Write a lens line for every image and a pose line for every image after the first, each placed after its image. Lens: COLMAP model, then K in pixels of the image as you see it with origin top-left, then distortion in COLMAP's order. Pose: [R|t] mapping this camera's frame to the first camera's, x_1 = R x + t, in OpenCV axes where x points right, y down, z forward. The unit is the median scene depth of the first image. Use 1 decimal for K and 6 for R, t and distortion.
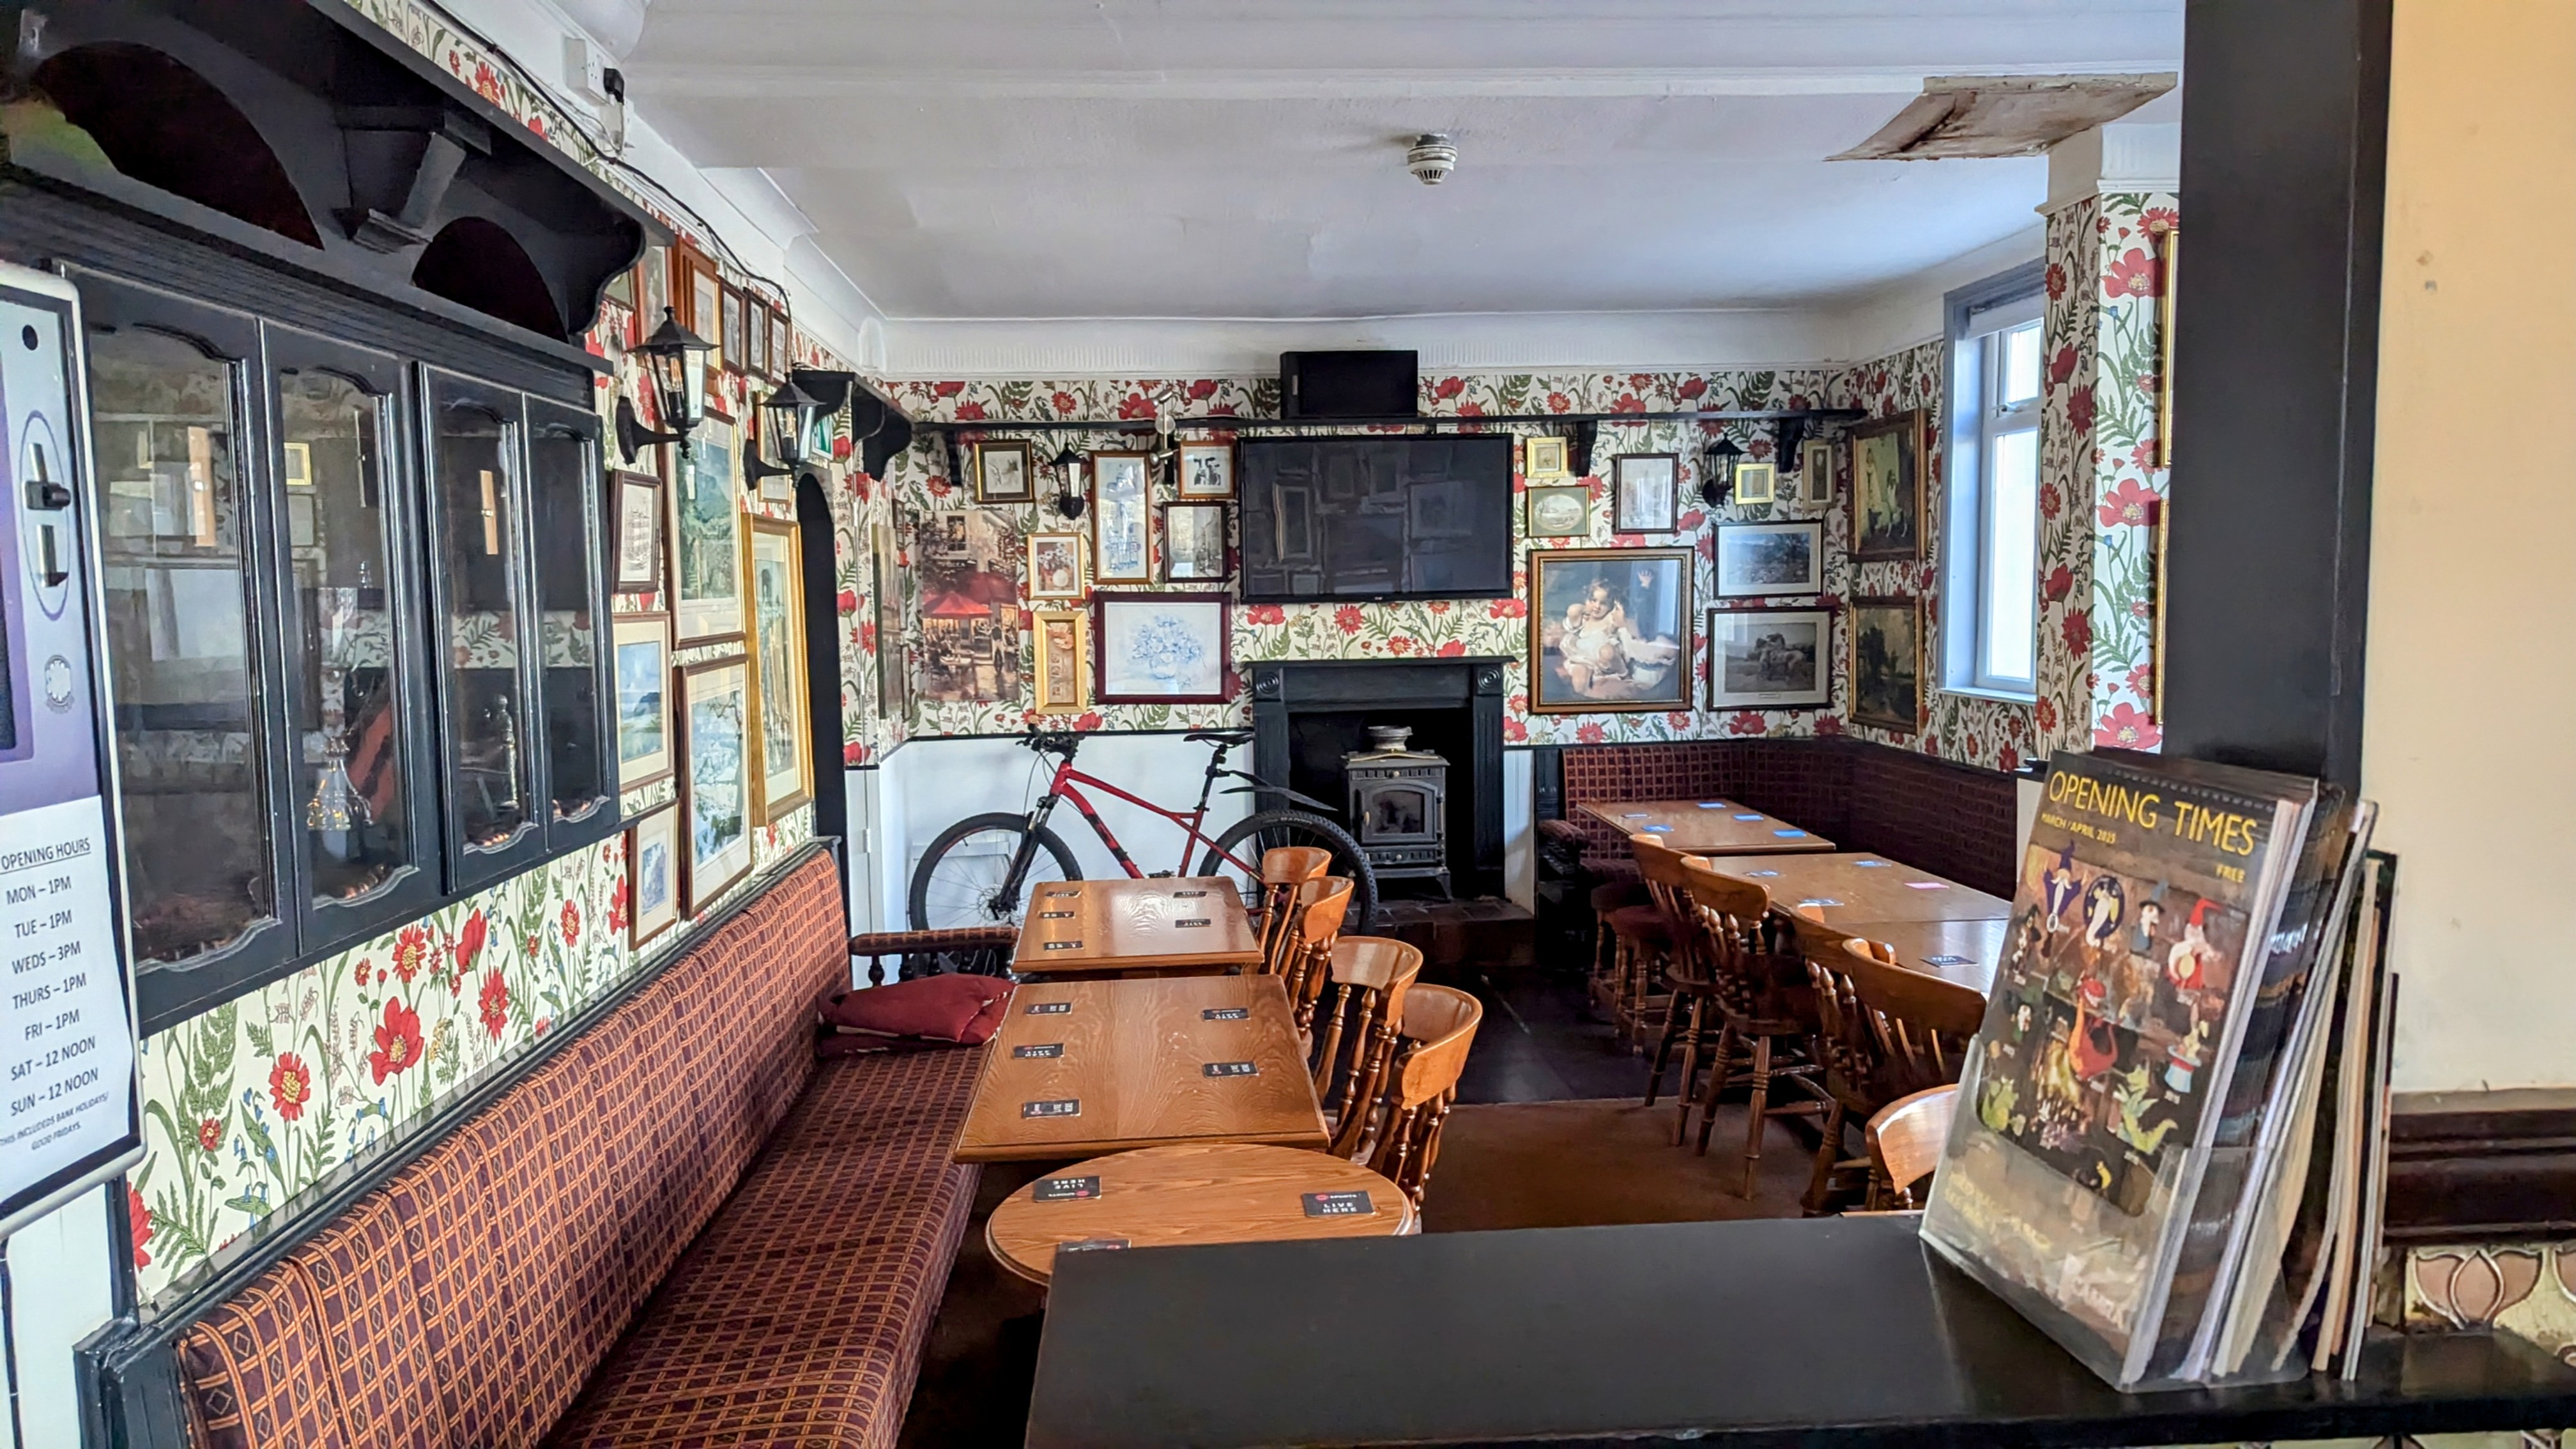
lens RADIAL K [[1959.3, 0, 1266.9], [0, 1959.3, 730.7], [0, 0, 1]] dist [0.028678, -0.014443]
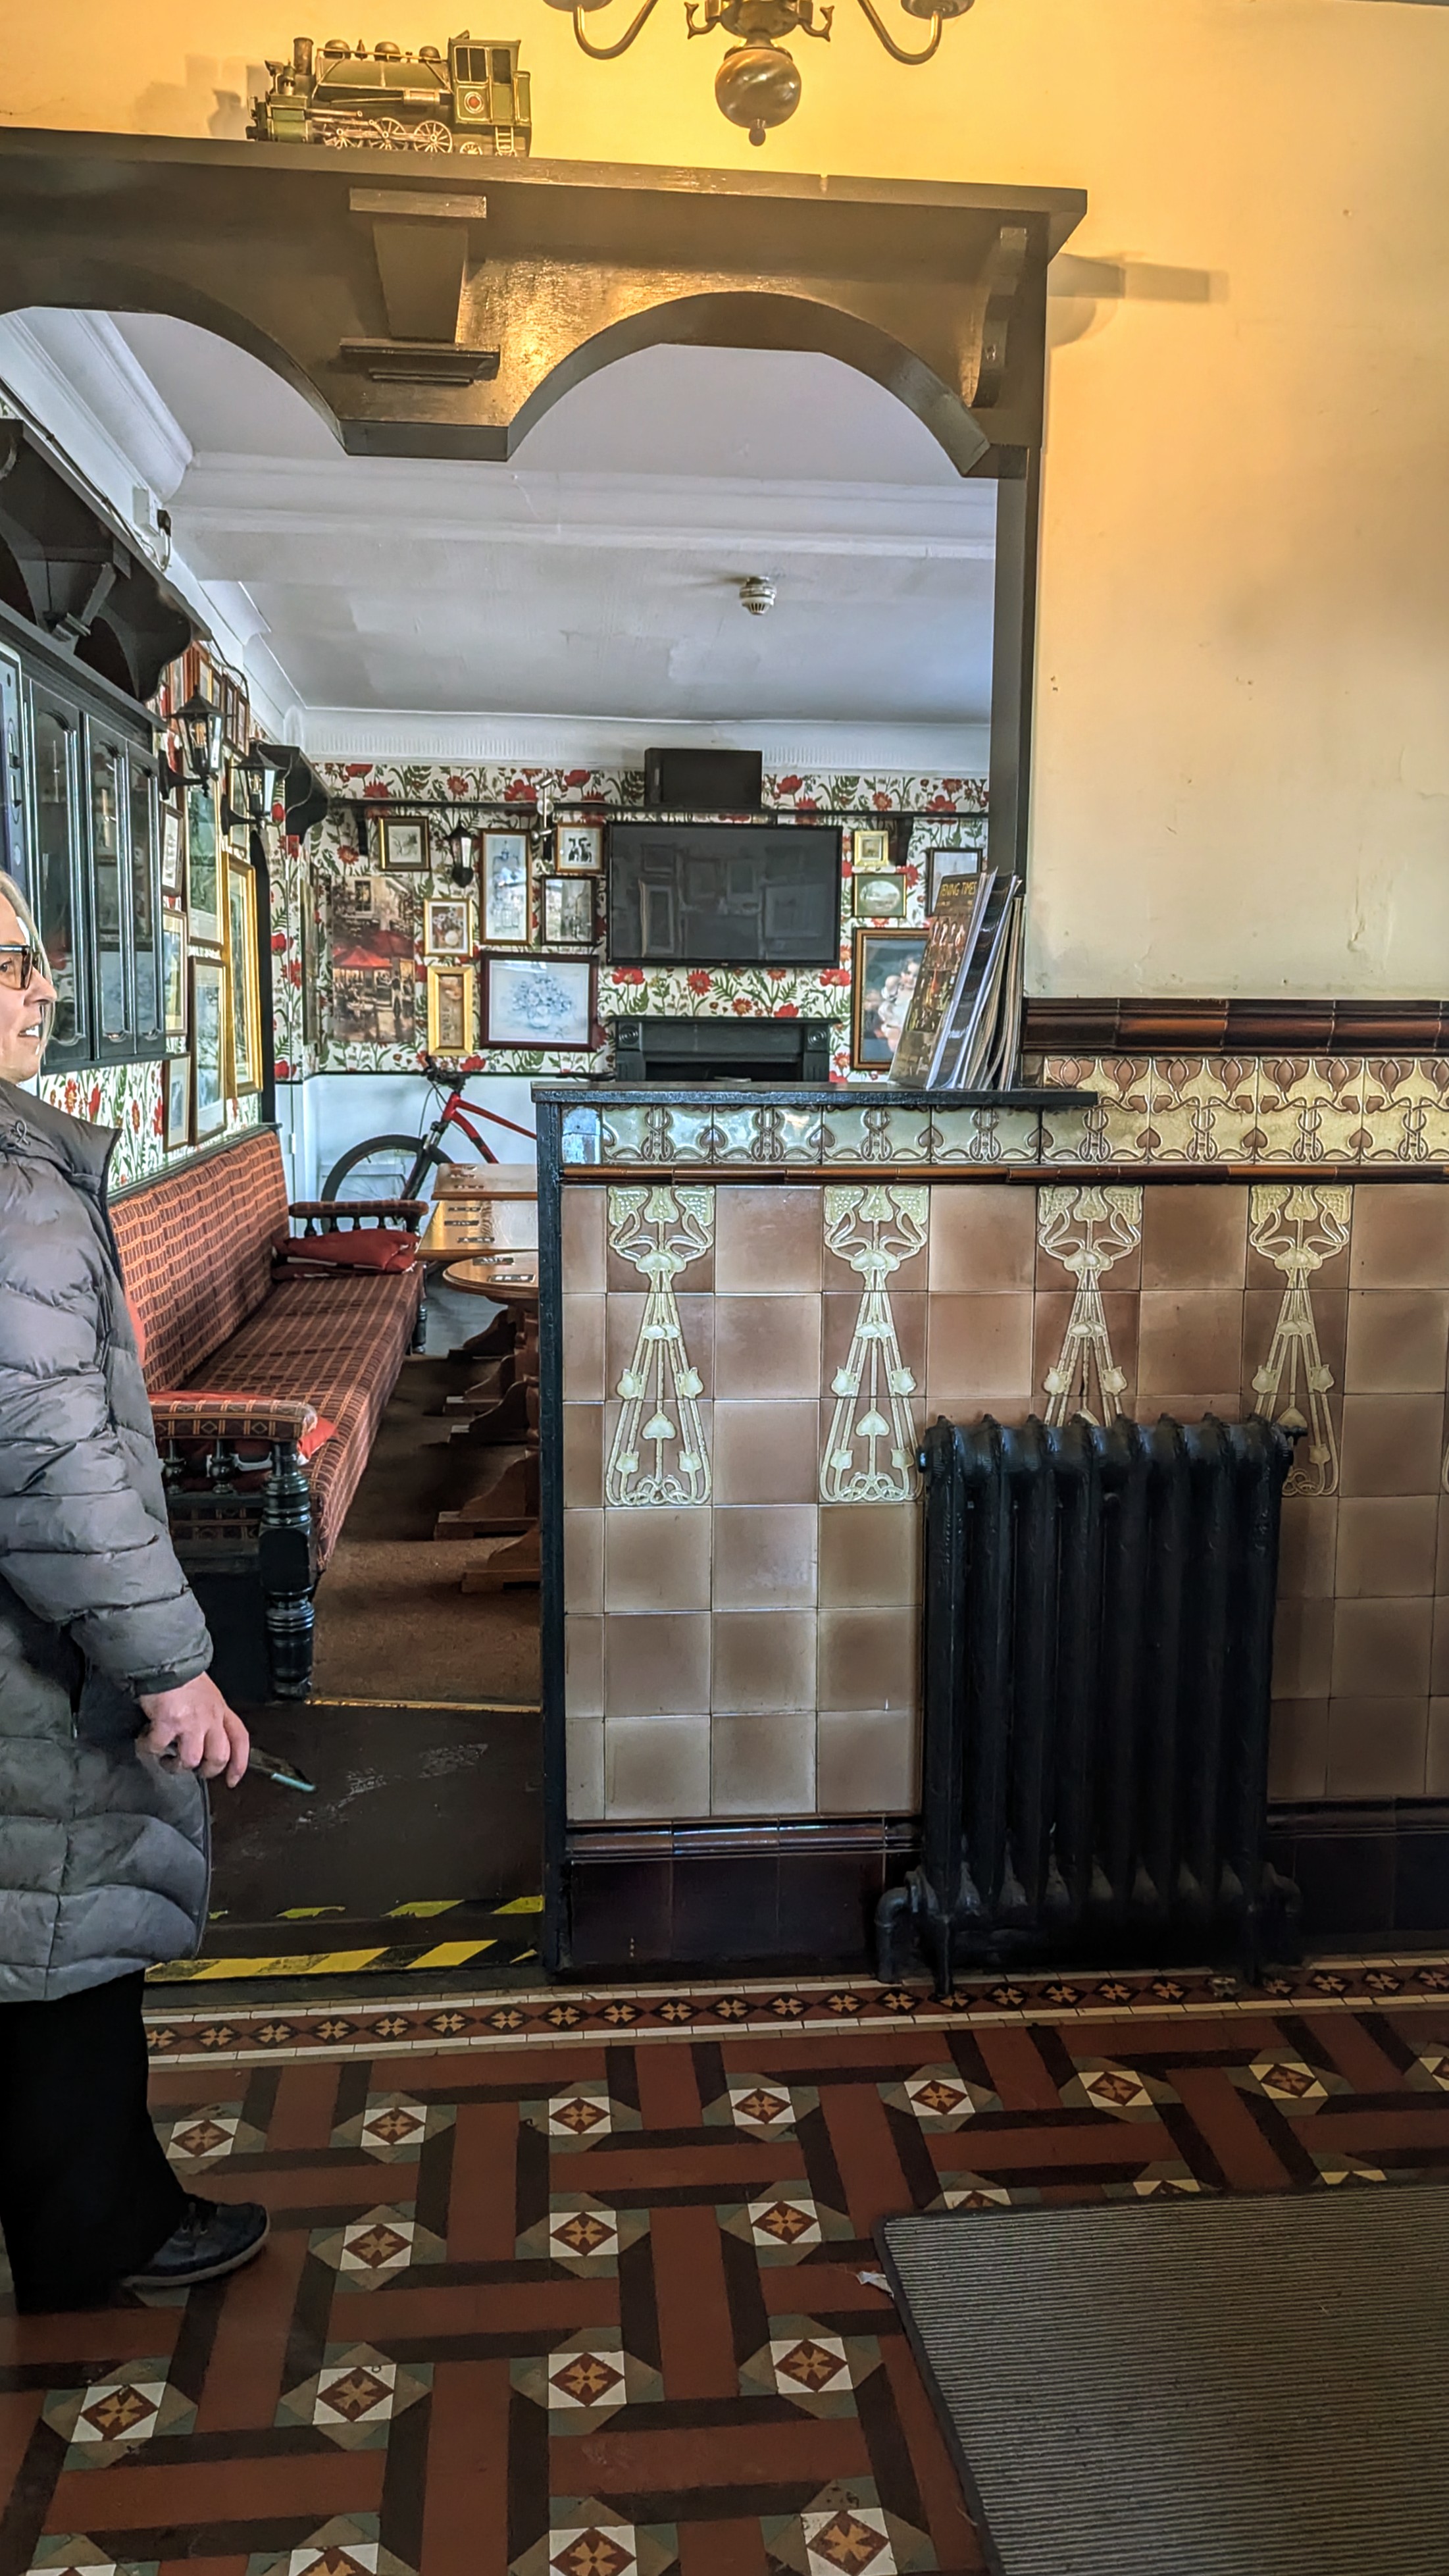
lens RADIAL K [[2053.9, 0, 751.9], [0, 2053.9, 1281.2], [0, 0, 1]] dist [0.004259, -0.001784]
pose [[0.997968, 0.019927, 0.060514, 0.002796], [-0.023083, 0.998385, 0.051907, 0.058624], [-0.059382, -0.053198, 0.996817, -0.239806]]
